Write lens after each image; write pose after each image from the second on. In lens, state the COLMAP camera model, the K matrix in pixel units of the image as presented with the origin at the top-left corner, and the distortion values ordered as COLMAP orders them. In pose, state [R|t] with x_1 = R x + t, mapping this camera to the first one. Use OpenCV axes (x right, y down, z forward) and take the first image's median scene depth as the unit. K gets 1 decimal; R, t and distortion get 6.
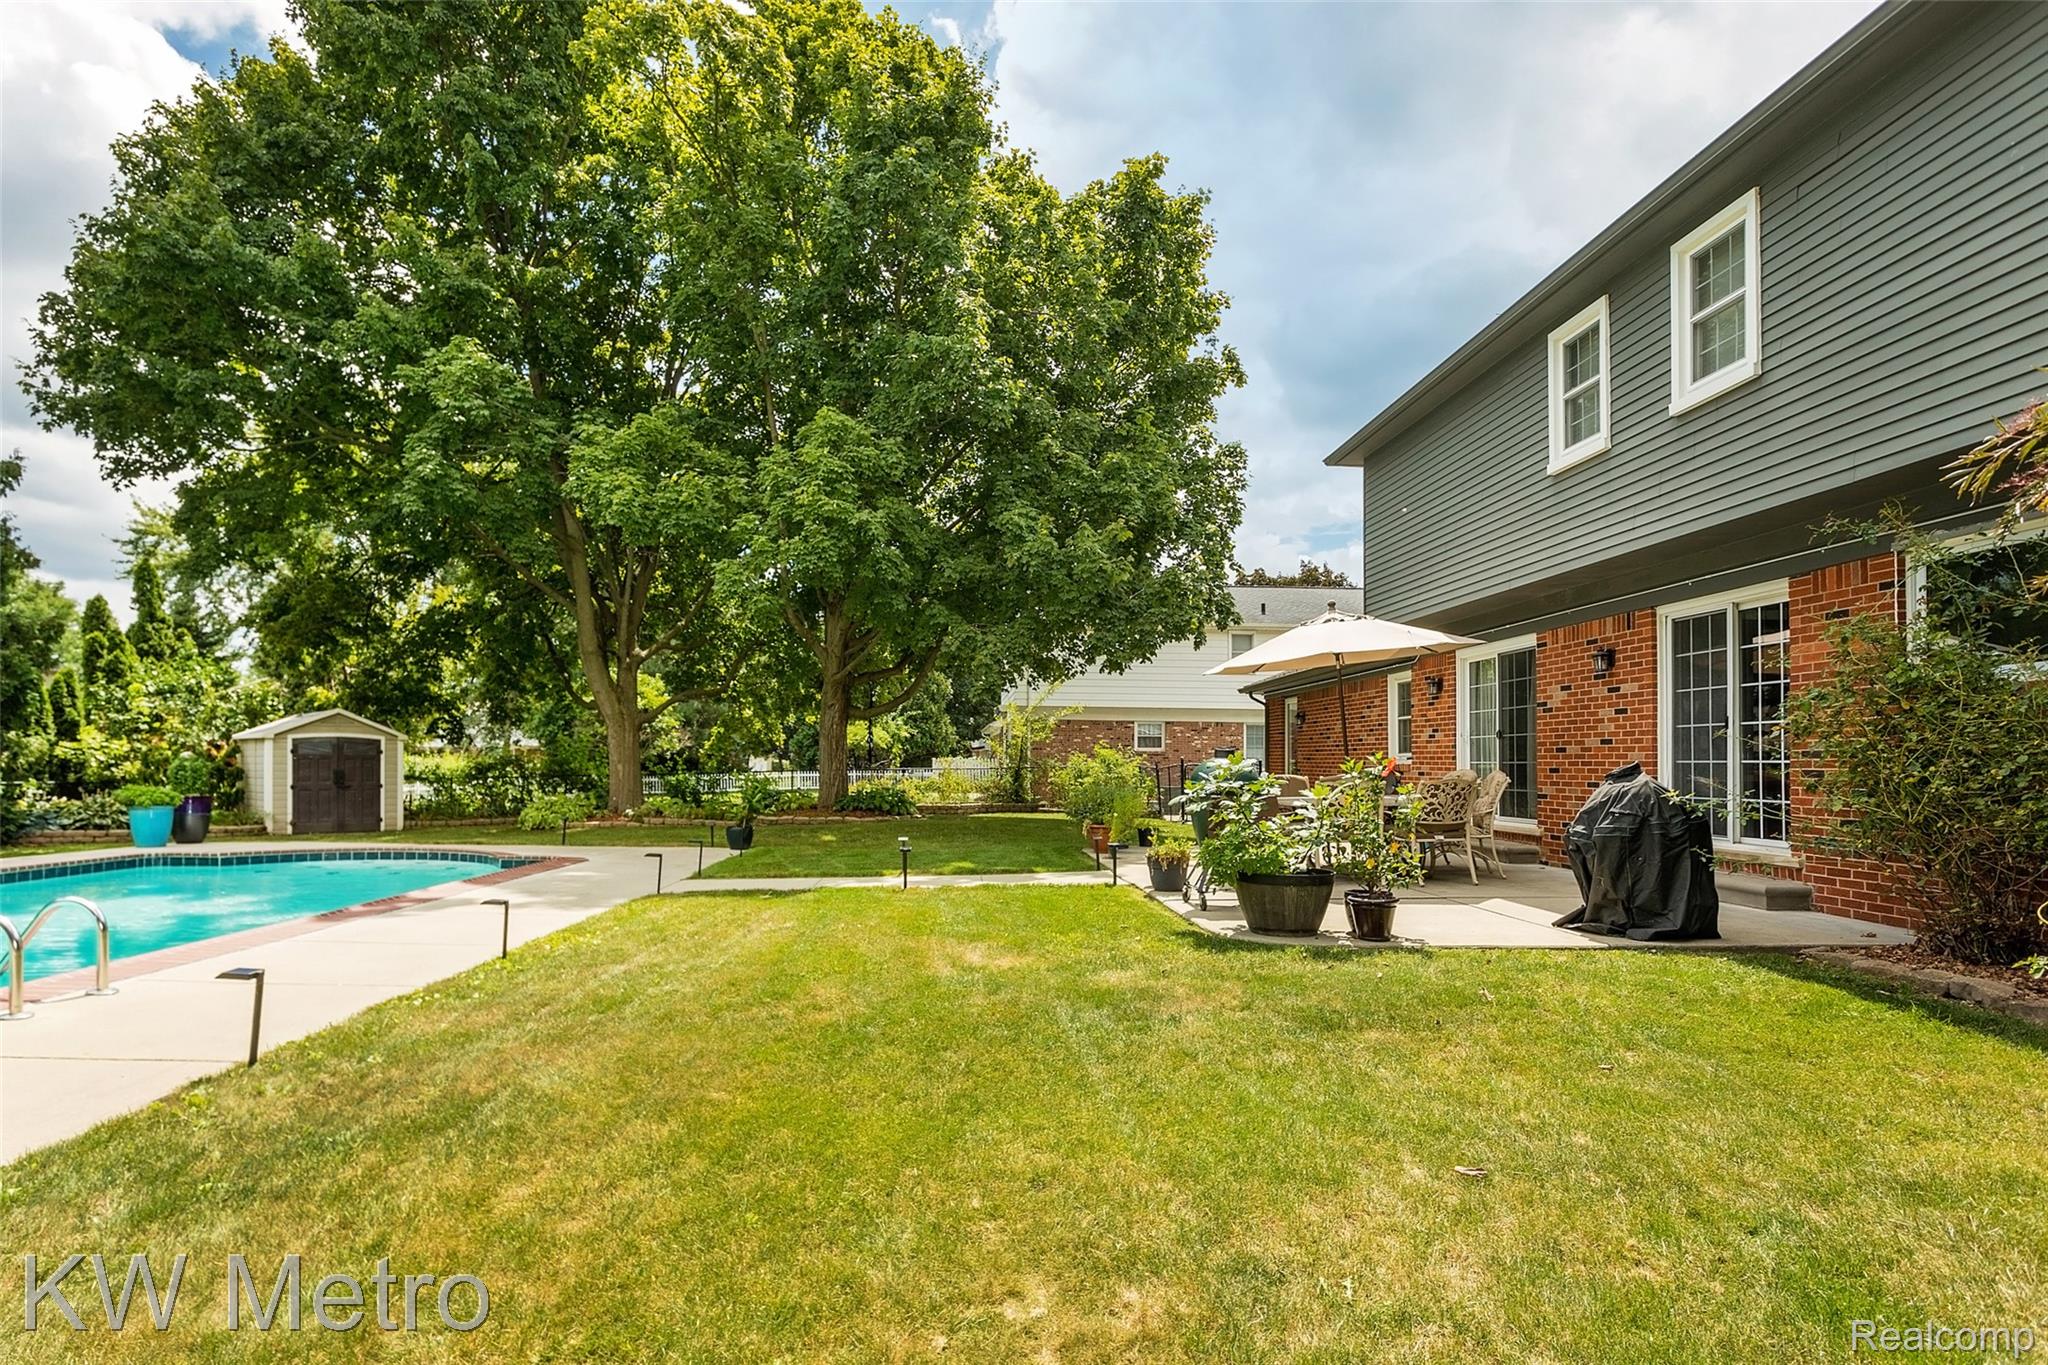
lens RADIAL K [[1036.0, 0, 1015.7], [0, 1036.0, 741.7], [0, 0, 1]] dist [-0.003094, 0.000321]
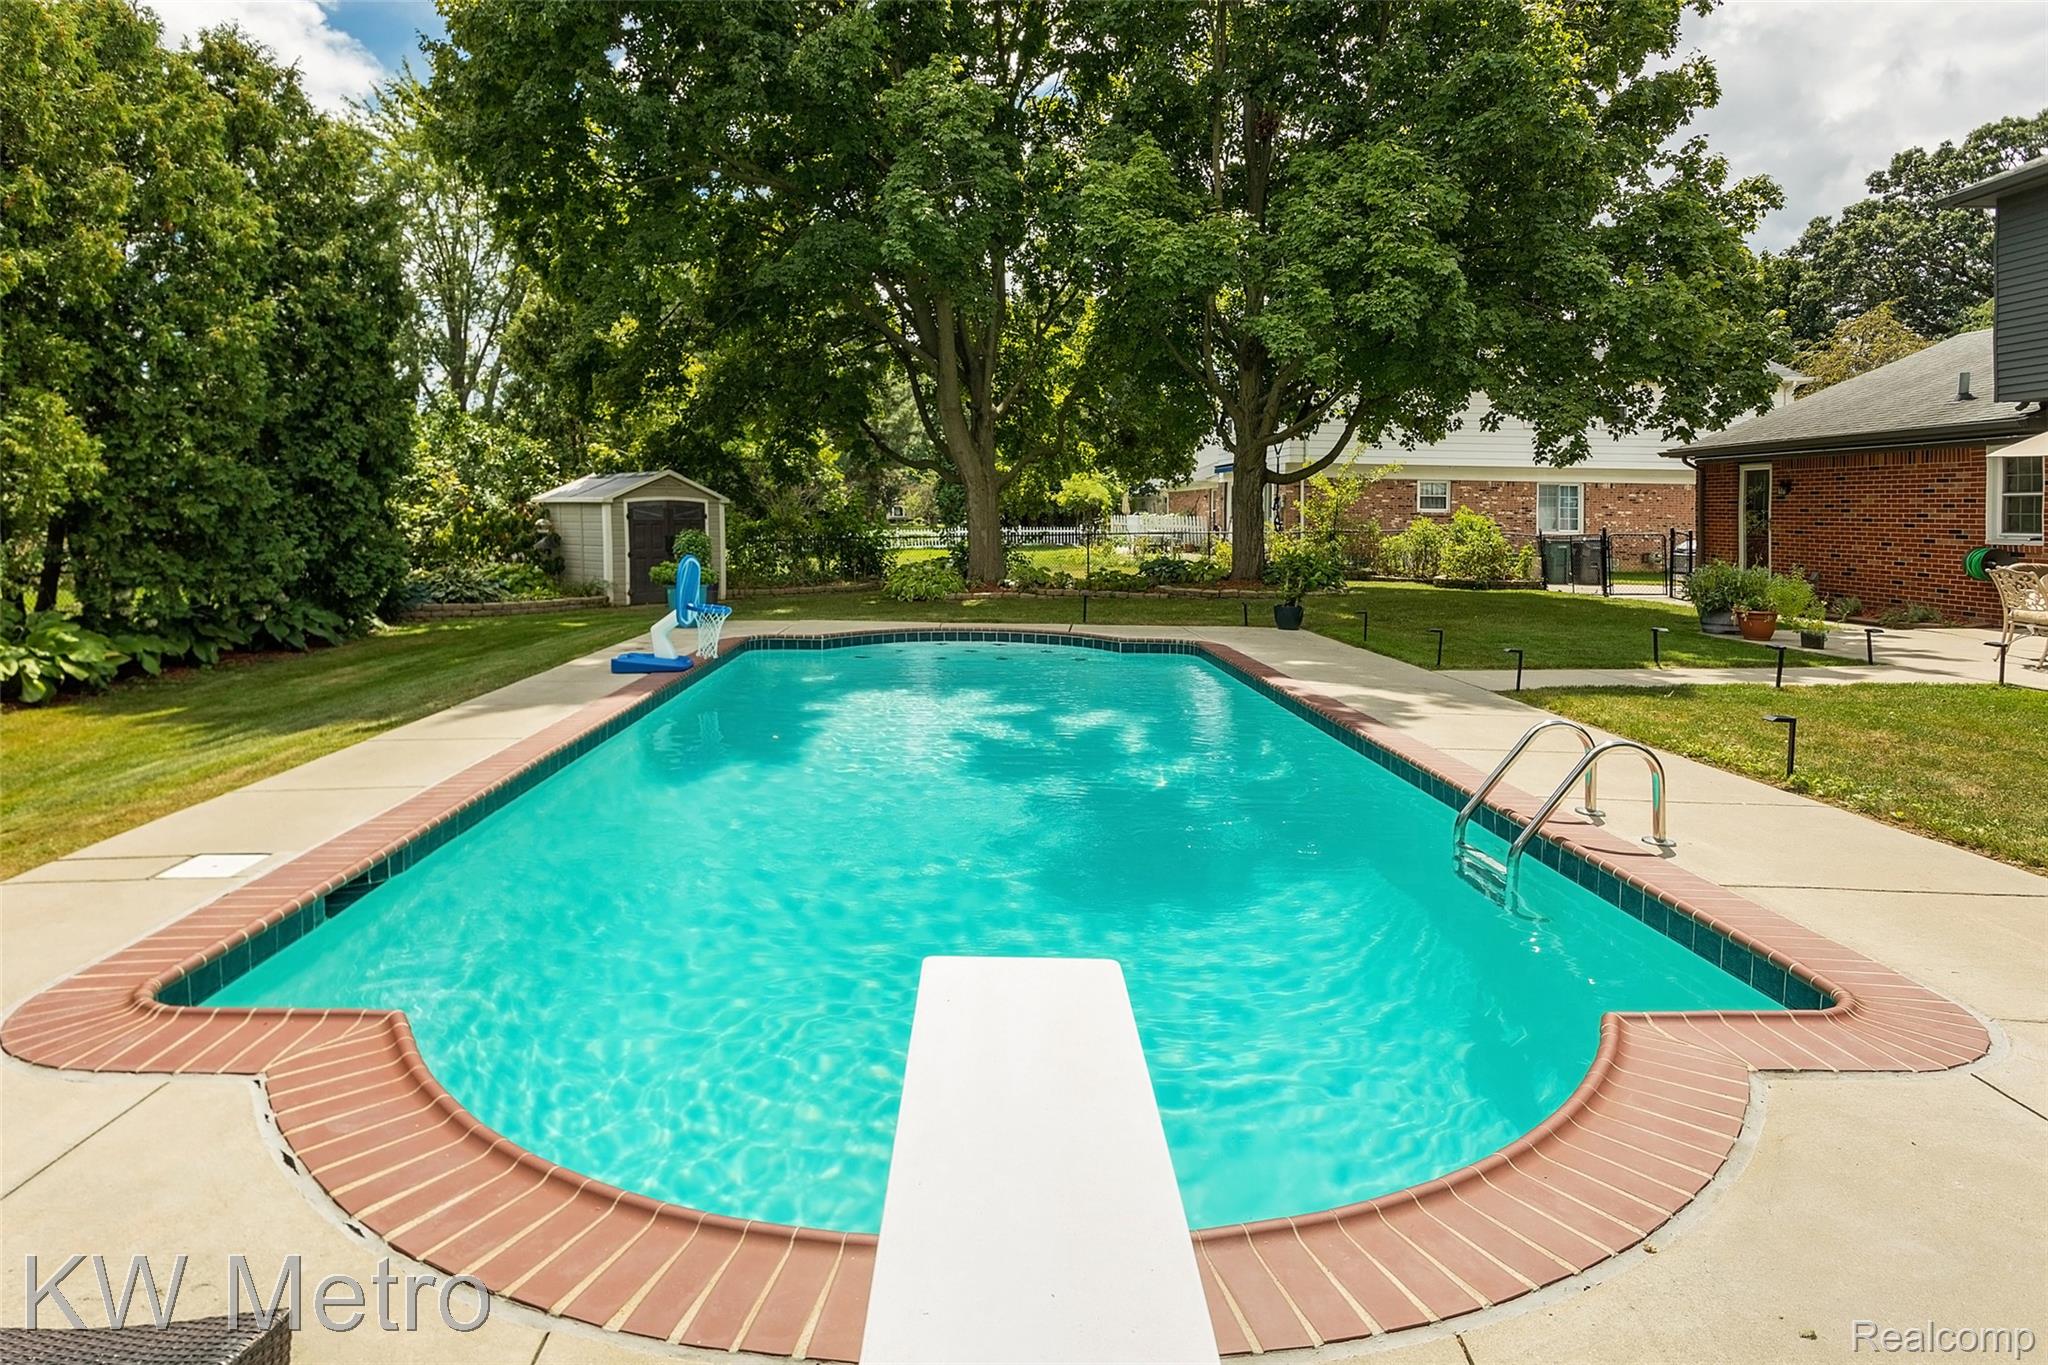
lens RADIAL K [[1100.4, 0, 1024.0], [0, 1100.4, 682.5], [0, 0, 1]] dist [-0.015219, 0.002374]
pose [[0.999998, 0.000727, 0.001923, -0.341715], [-0.001051, 0.984789, 0.173752, -0.016145], [-0.001768, -0.173754, 0.984788, -0.008302]]
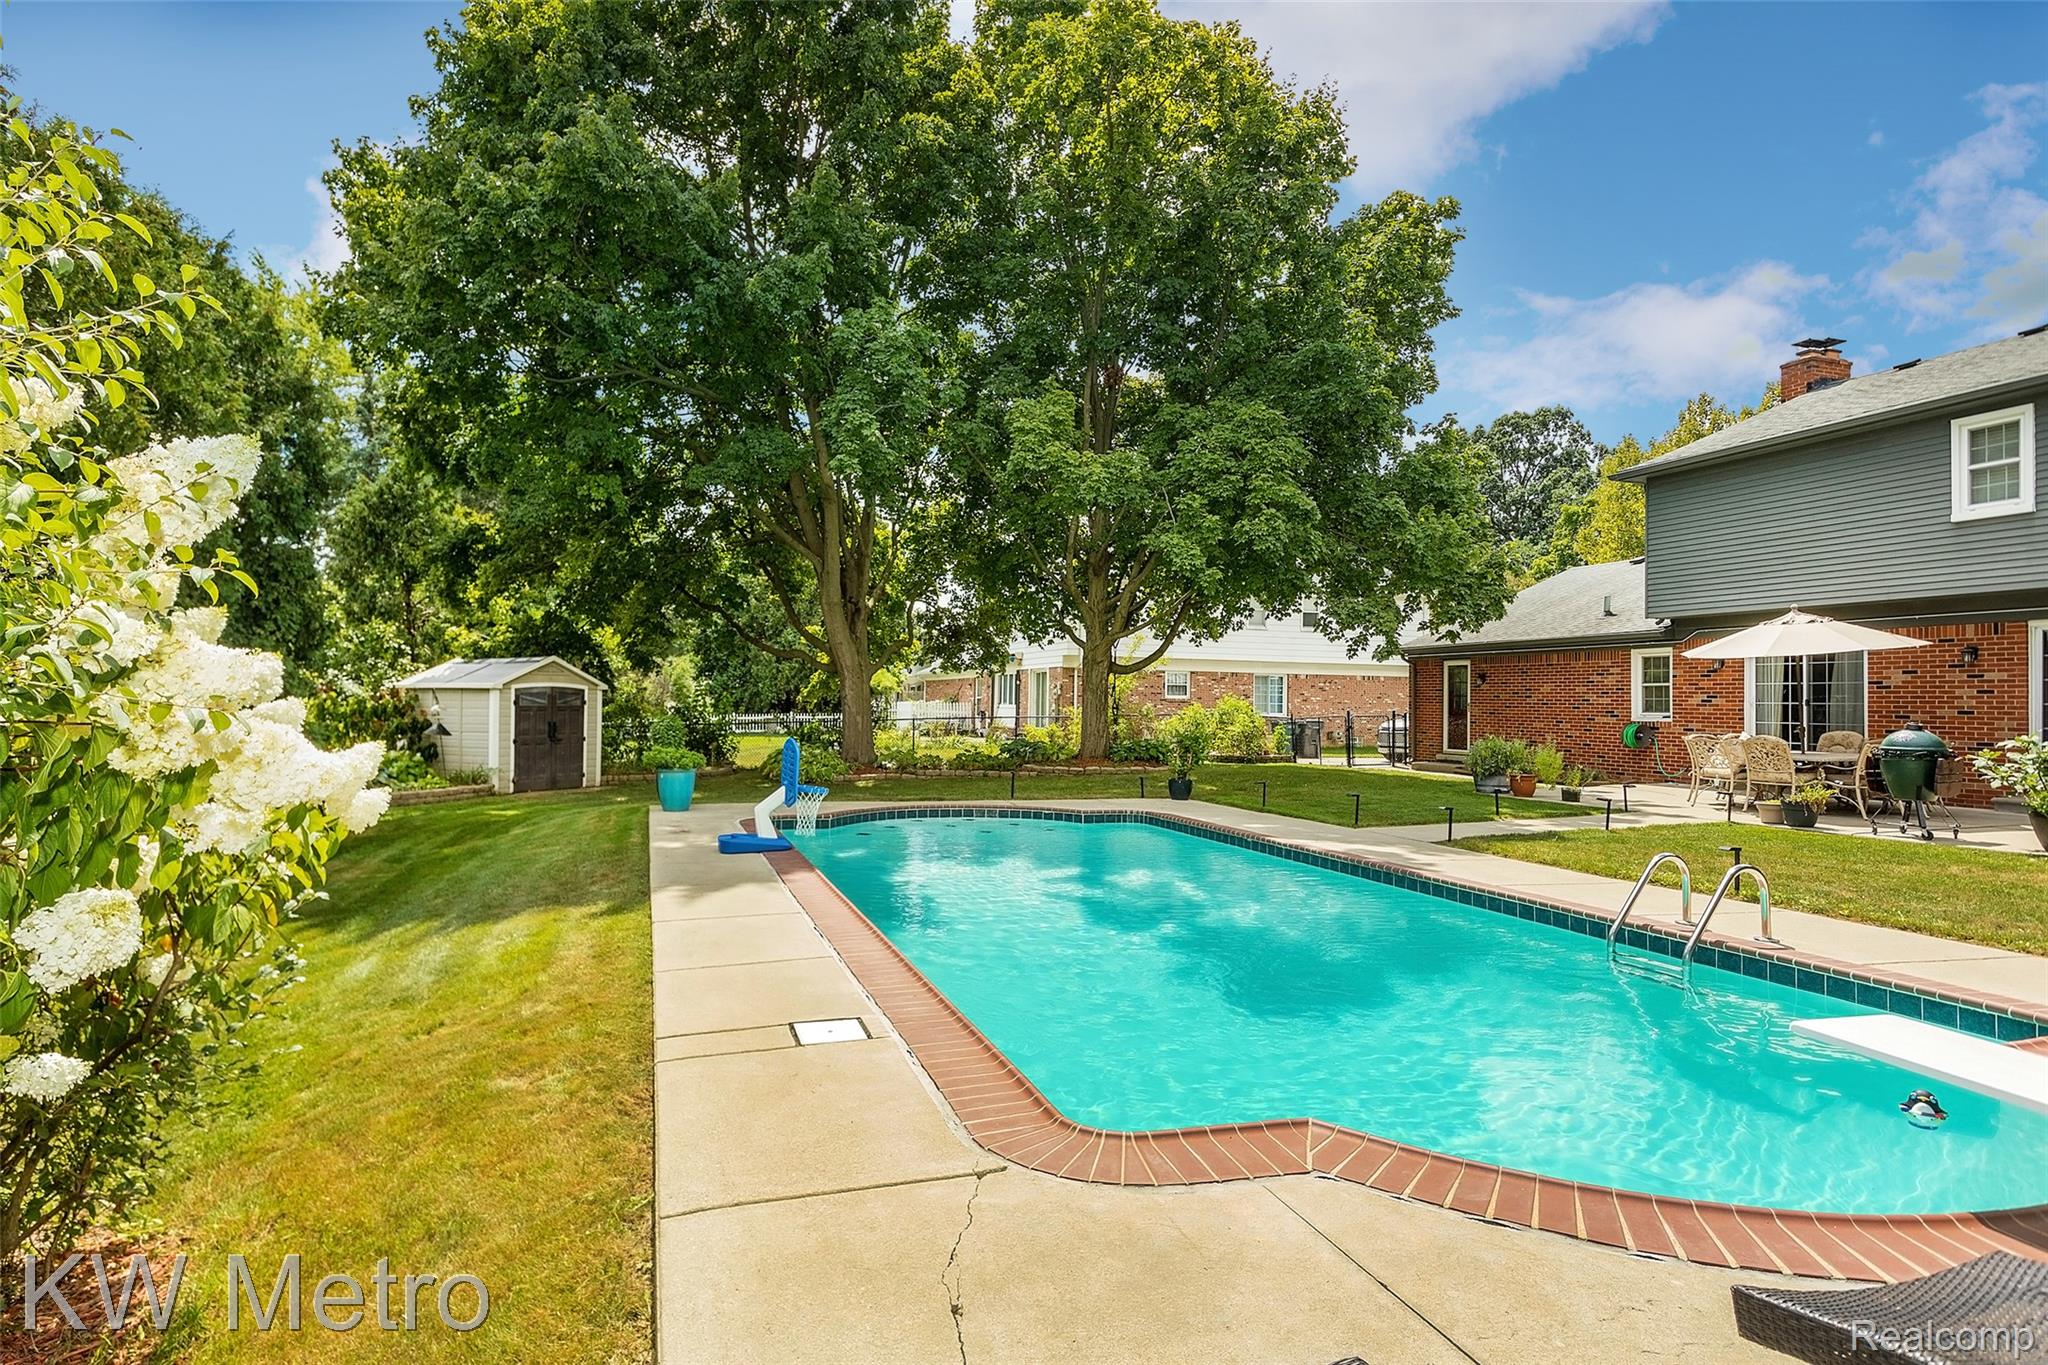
lens RADIAL K [[1050.2, 0, 983.7], [0, 1050.2, 725.3], [0, 0, 1]] dist [-0.012390, 0.001237]
pose [[0.962134, -0.005531, 0.272522, -0.552080], [-0.007065, 0.998952, 0.045218, -0.015848], [-0.272486, -0.045431, 0.961087, -0.010367]]
